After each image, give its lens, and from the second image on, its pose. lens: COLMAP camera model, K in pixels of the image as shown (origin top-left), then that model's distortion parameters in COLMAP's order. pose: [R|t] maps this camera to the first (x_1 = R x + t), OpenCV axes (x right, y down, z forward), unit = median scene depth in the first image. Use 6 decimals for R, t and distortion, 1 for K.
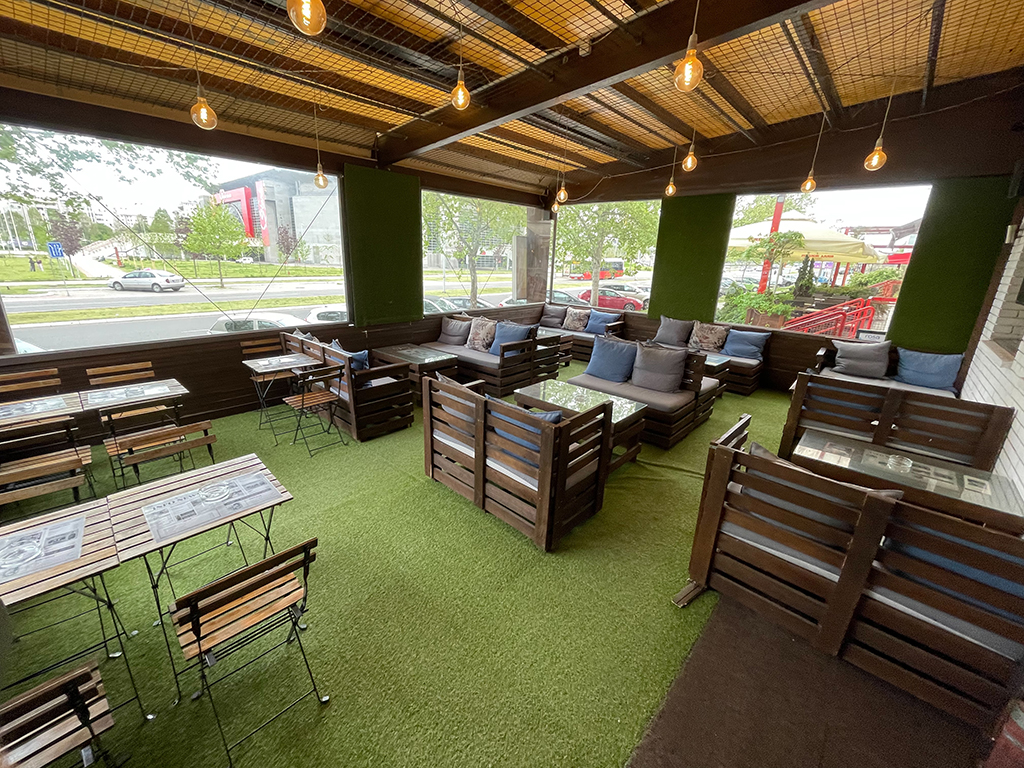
lens RADIAL K [[407.4, 0, 512.0], [0, 407.4, 384.0], [0, 0, 1]] dist [0.000492, 0.000080]
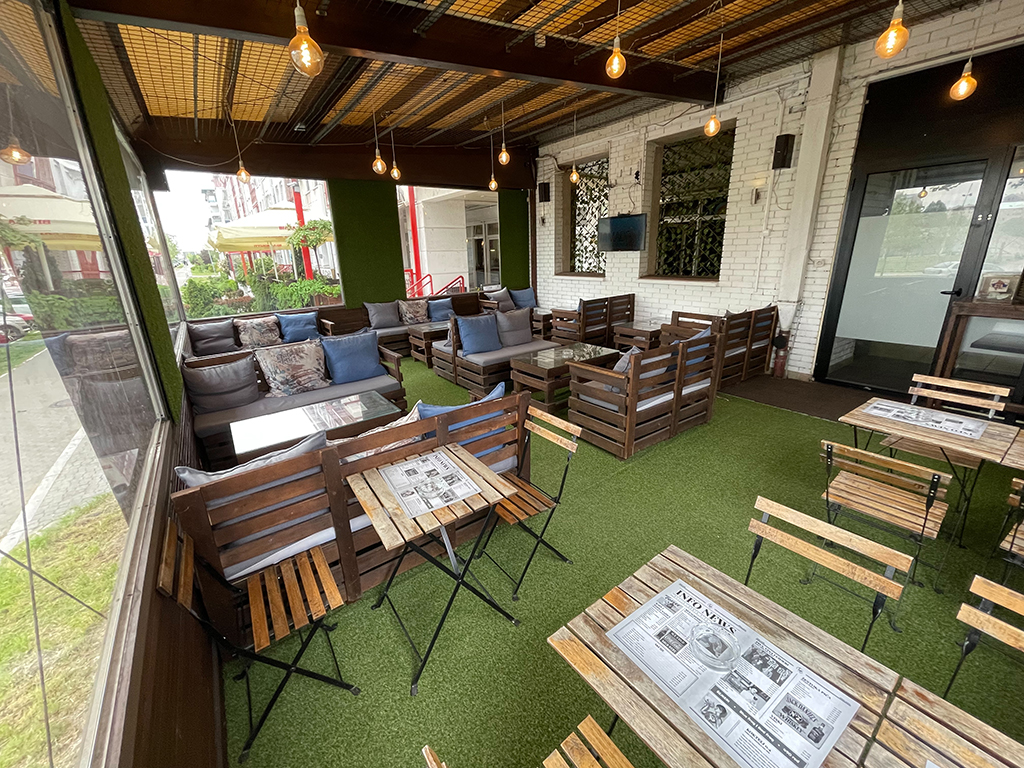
lens RADIAL K [[407.4, 0, 512.0], [0, 407.4, 384.0], [0, 0, 1]] dist [0.000492, 0.000080]
pose [[0.195198, -0.342775, 0.918914, -0.732384], [0.330221, 0.905202, 0.267514, -0.191889], [-0.923500, 0.251226, 0.289885, 0.623669]]
